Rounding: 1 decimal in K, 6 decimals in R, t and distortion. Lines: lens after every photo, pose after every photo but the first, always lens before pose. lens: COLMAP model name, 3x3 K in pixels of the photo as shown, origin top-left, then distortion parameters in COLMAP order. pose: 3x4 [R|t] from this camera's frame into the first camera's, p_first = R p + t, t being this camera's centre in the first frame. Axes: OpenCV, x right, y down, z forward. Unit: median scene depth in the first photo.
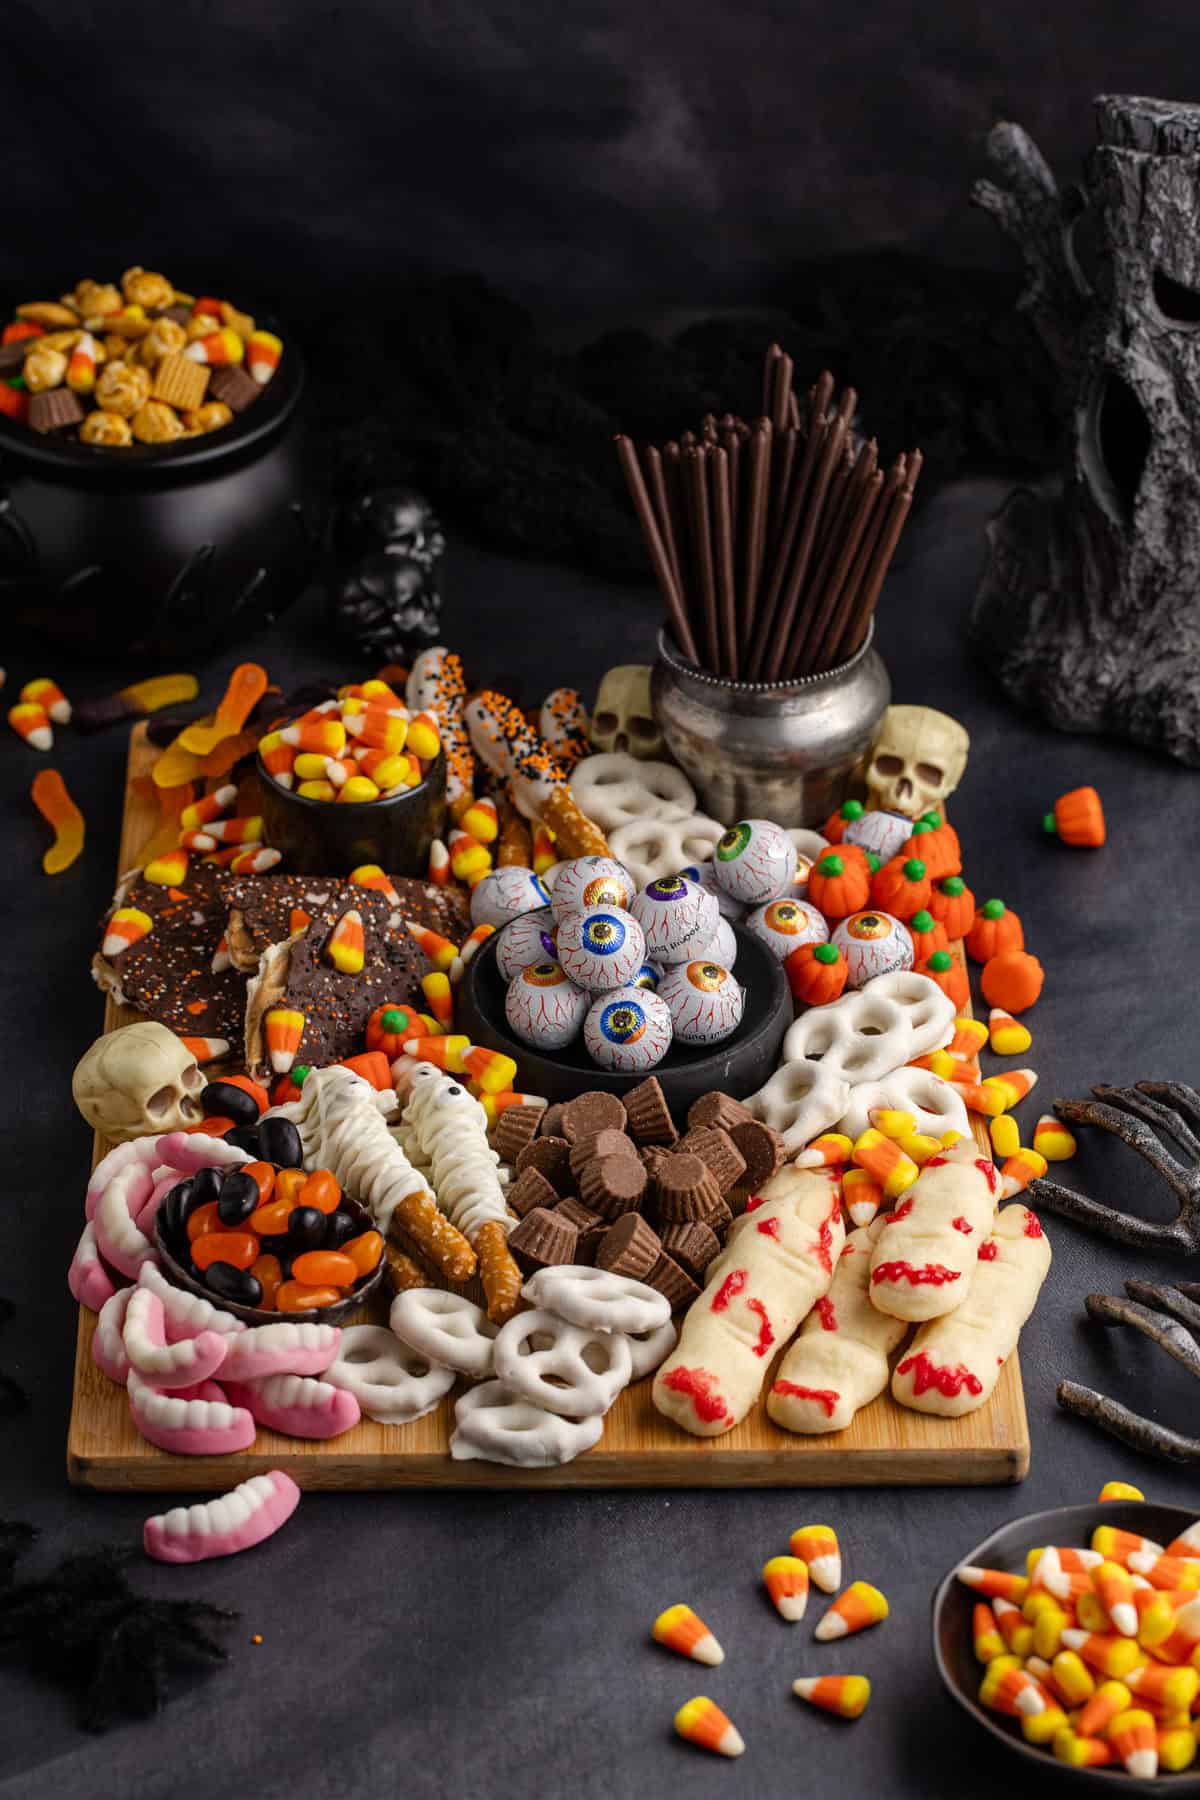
lens RADIAL K [[7994.8, 0, 600.0], [0, 7994.8, 900.0], [0, 0, 1]] dist [0.194782, 2.877867]
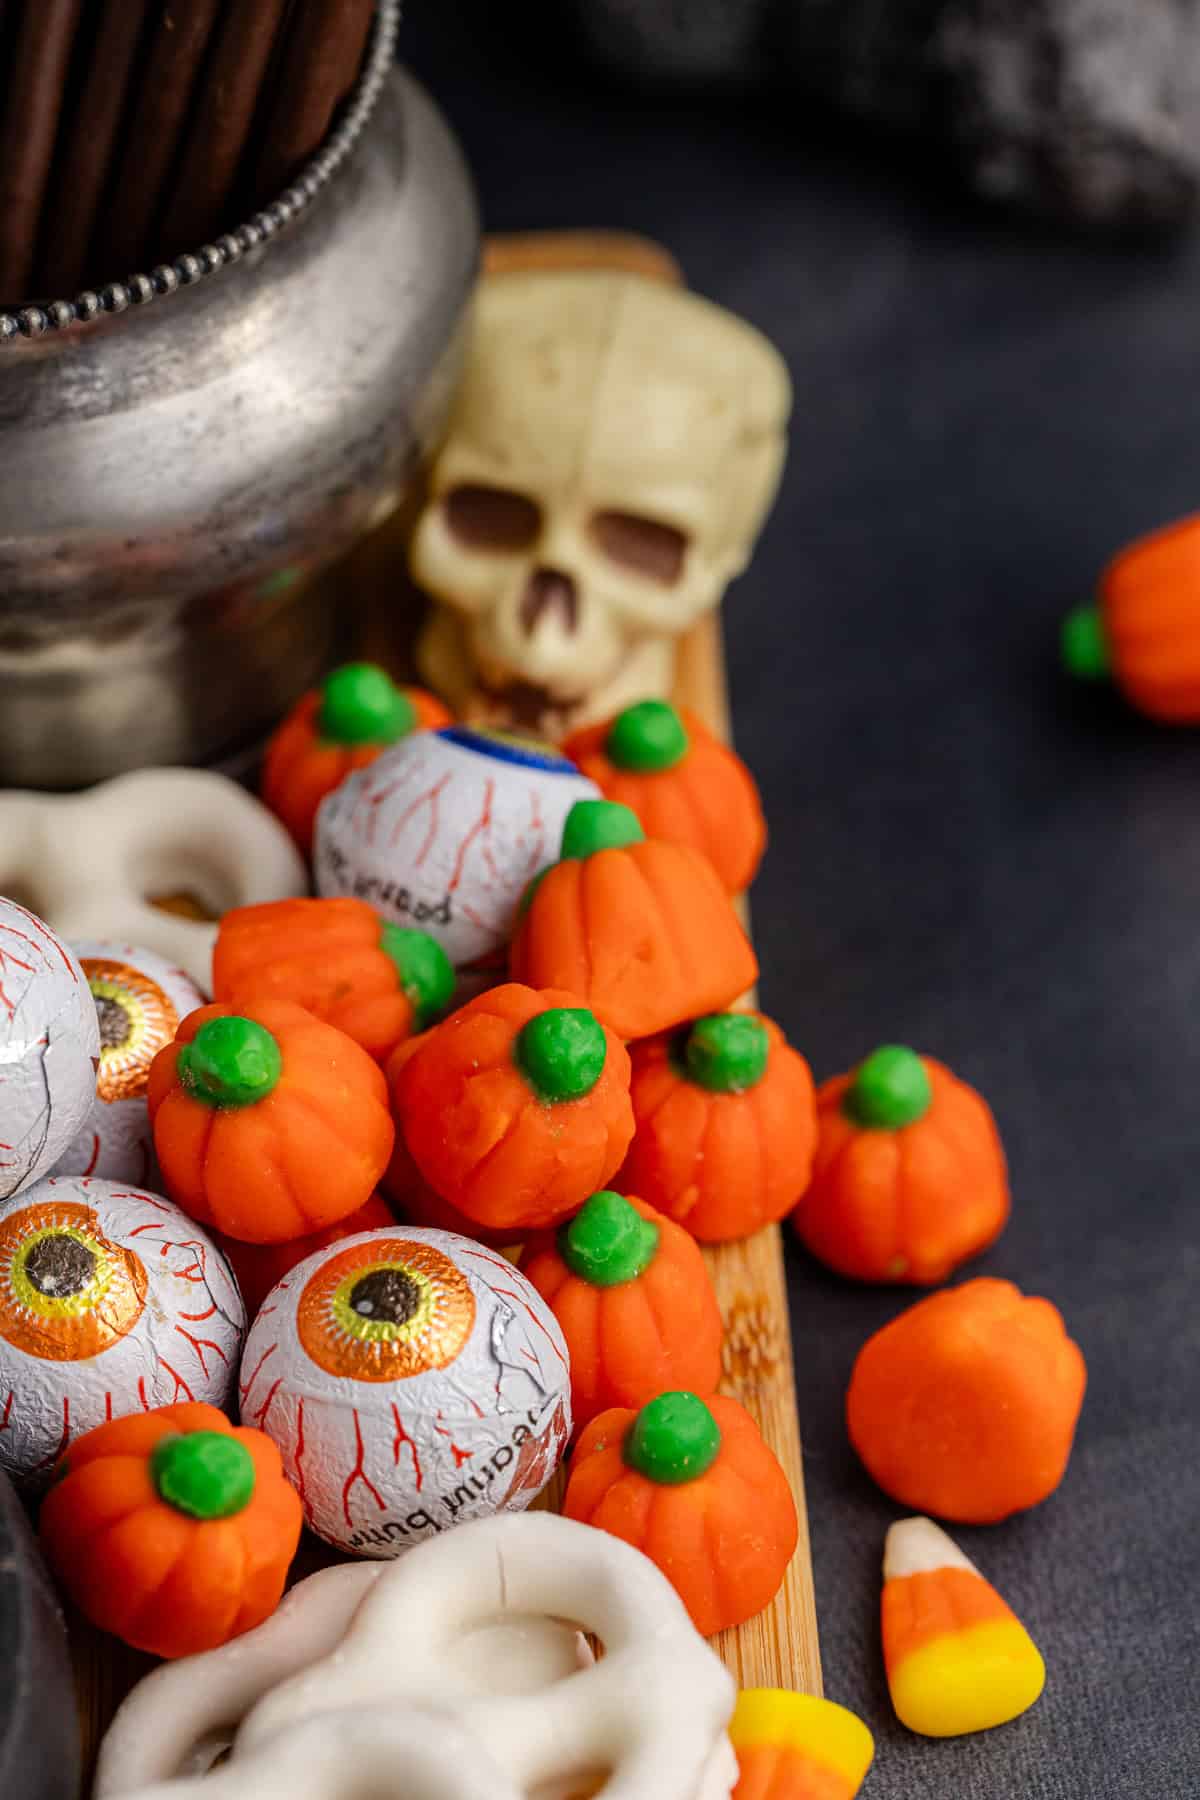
lens RADIAL K [[7994.8, 0, 600.0], [0, 7994.8, 900.0], [0, 0, 1]] dist [0.194782, 2.877867]
pose [[0.998779, -0.047158, -0.014717, 0.044071], [0.048981, 0.984094, 0.170760, -0.051331], [0.006430, -0.171273, 0.985203, 0.743052]]
